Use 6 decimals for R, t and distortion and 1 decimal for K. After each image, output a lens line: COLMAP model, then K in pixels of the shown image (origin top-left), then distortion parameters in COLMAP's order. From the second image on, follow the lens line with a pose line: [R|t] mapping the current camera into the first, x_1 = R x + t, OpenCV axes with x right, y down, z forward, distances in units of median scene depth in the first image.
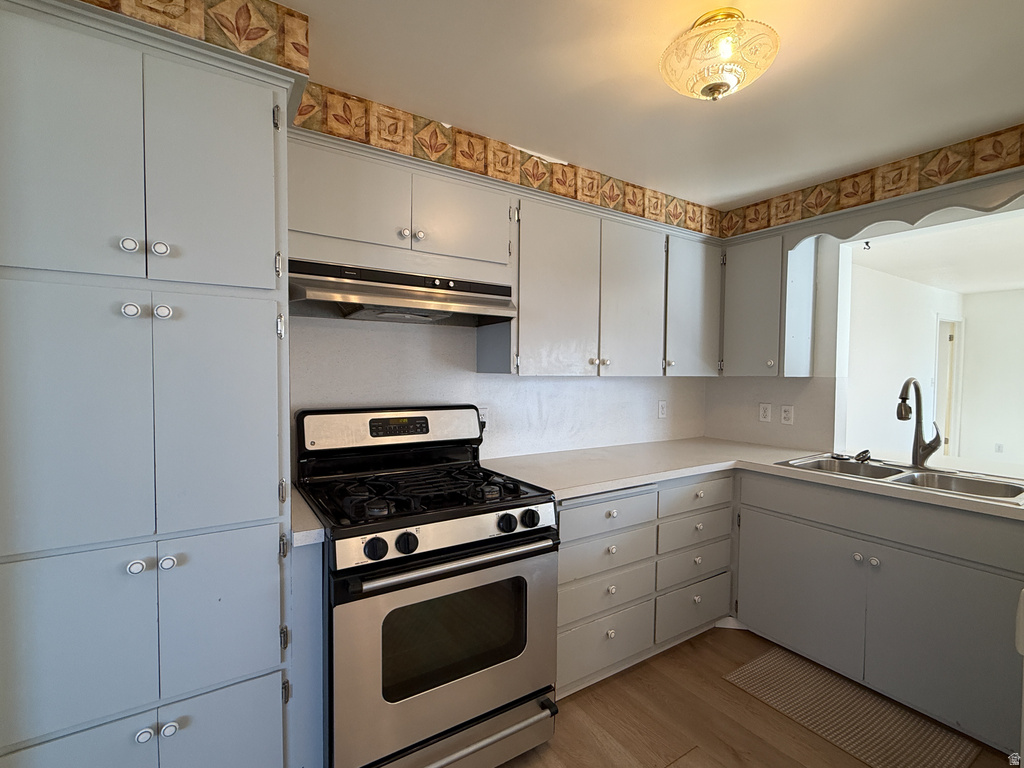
lens RADIAL K [[473.8, 0, 513.3], [0, 473.8, 386.9], [0, 0, 1]] dist [0.001054, -0.000231]
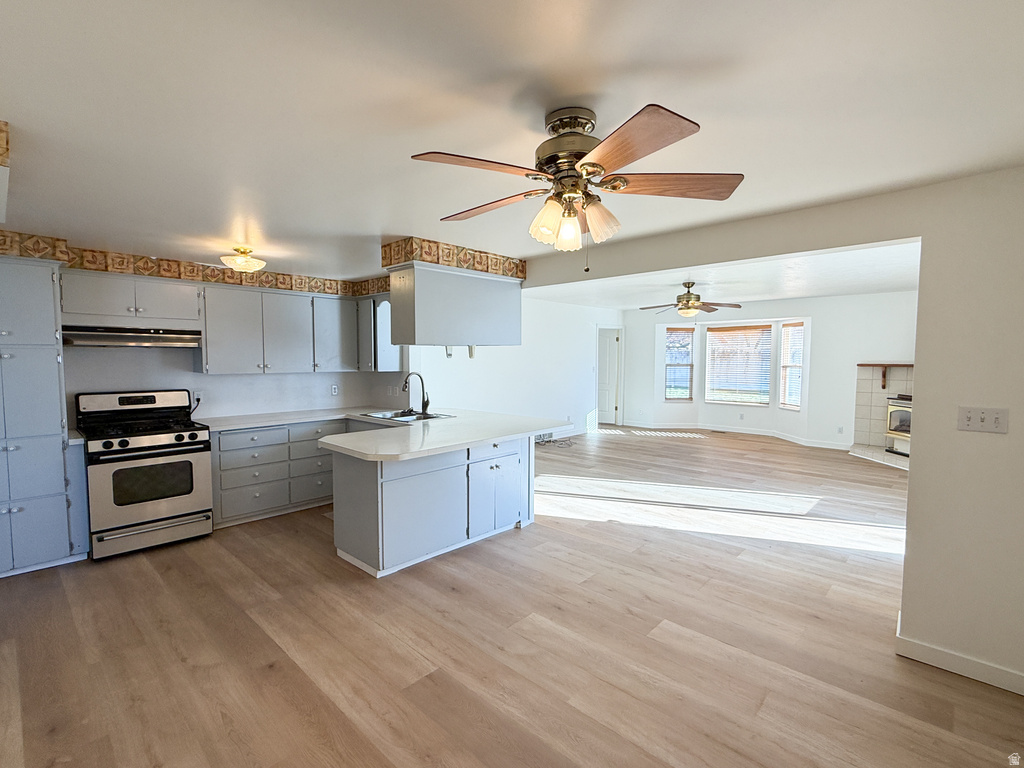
lens RADIAL K [[483.6, 0, 512.0], [0, 483.6, 386.6], [0, 0, 1]] dist [0.001851, -0.000090]
pose [[0.970754, -0.021477, 0.239115, 0.793414], [0.015166, 0.999487, 0.028206, -0.009671], [-0.239598, -0.023754, 0.970582, -1.345630]]
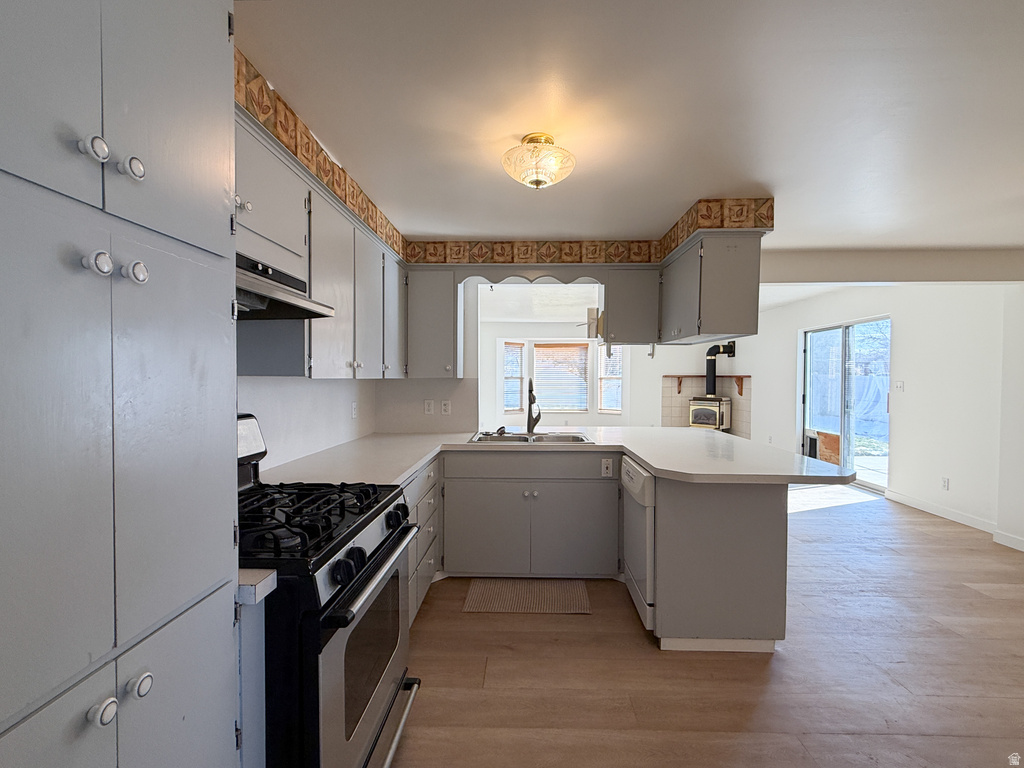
lens RADIAL K [[473.8, 0, 513.3], [0, 473.8, 386.9], [0, 0, 1]] dist [0.001054, -0.000231]
pose [[0.569515, -0.023223, 0.821653, -0.542195], [0.031582, 0.999481, 0.006358, -0.000288], [-0.821374, 0.022329, 0.569953, 0.145927]]
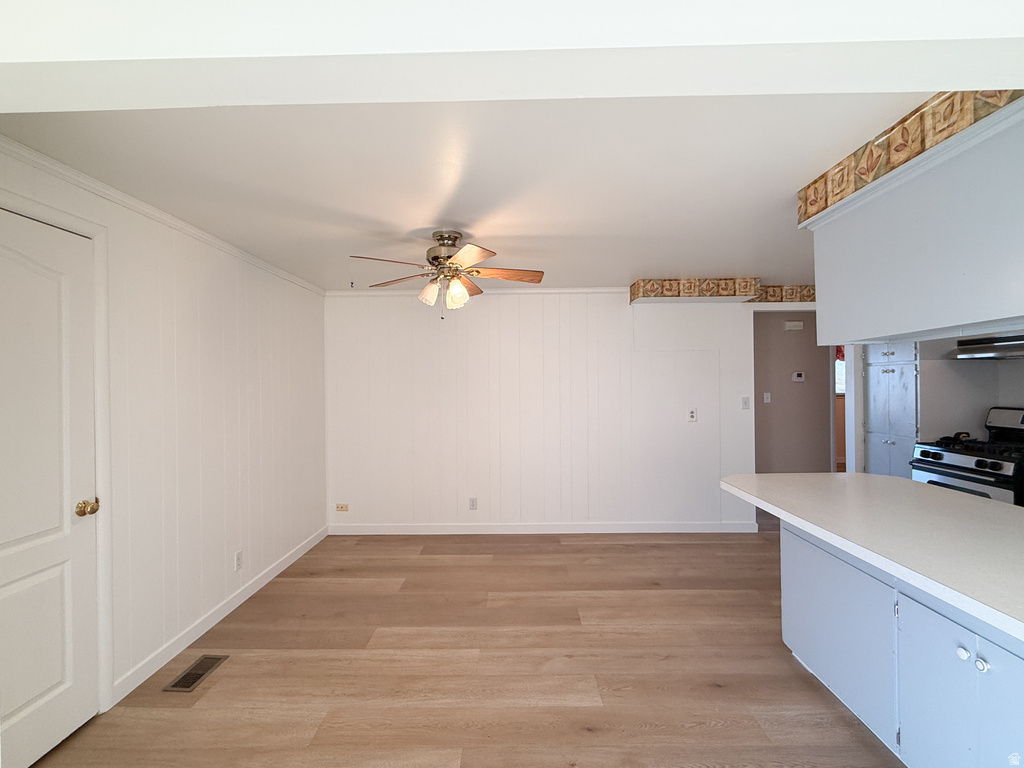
lens RADIAL K [[473.8, 0, 513.3], [0, 473.8, 386.9], [0, 0, 1]] dist [0.001054, -0.000231]
pose [[-0.552302, 0.001142, -0.833643, 2.115925], [-0.022168, 0.999625, 0.016056, -0.021151], [0.833349, 0.027348, -0.552070, 0.337475]]
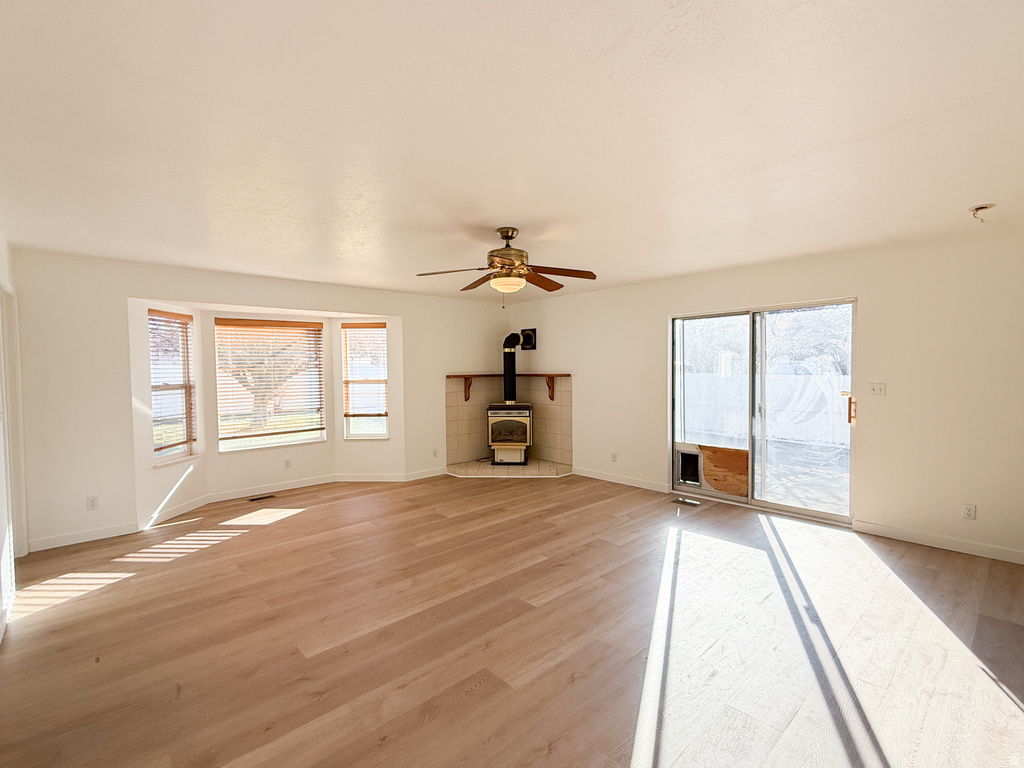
lens RADIAL K [[473.8, 0, 513.3], [0, 473.8, 386.9], [0, 0, 1]] dist [0.001054, -0.000231]
pose [[-0.163992, -0.044698, 0.985448, 0.994122], [0.047715, 0.997444, 0.053182, -0.110920], [-0.985307, 0.055742, -0.161440, 1.717891]]
